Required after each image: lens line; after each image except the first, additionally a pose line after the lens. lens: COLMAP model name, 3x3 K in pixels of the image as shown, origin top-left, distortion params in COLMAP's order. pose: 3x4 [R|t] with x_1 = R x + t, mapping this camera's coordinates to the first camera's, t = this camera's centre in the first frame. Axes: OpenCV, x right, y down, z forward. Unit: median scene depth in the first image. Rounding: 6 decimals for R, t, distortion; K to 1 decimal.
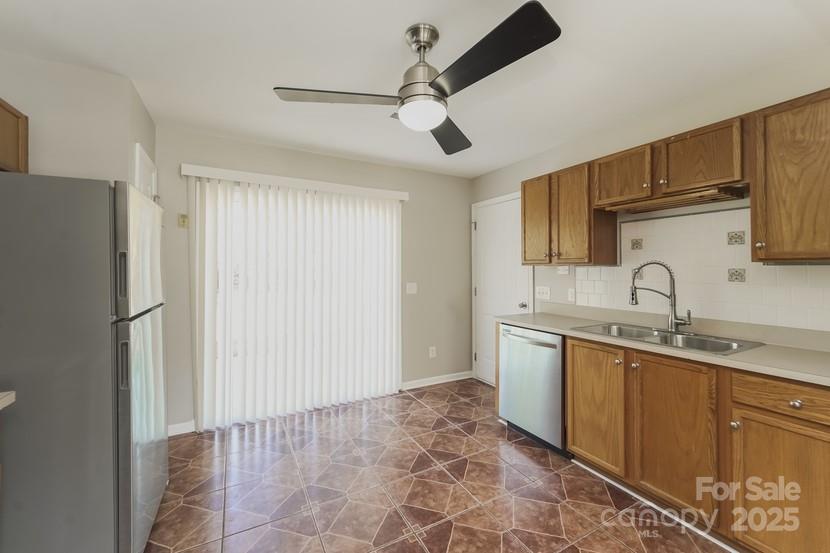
lens RADIAL K [[338.4, 0, 417.6], [0, 338.4, 268.3], [0, 0, 1]] dist [0.000506, -0.000020]
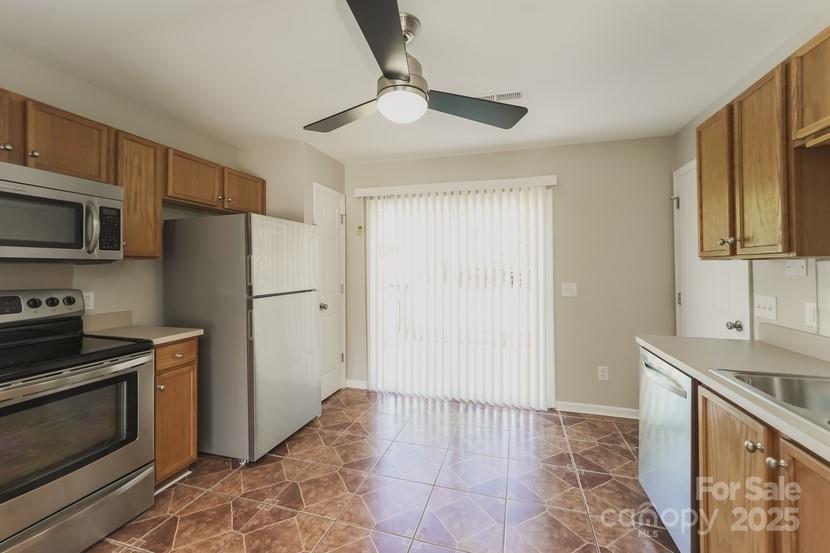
lens RADIAL K [[342.3, 0, 413.3], [0, 342.3, 264.6], [0, 0, 1]] dist [-0.000728, -0.000071]
pose [[0.697056, -0.005171, -0.716998, 0.370008], [0.003480, 0.999987, -0.003829, 0.000467], [0.717008, 0.000174, 0.697065, 0.170273]]
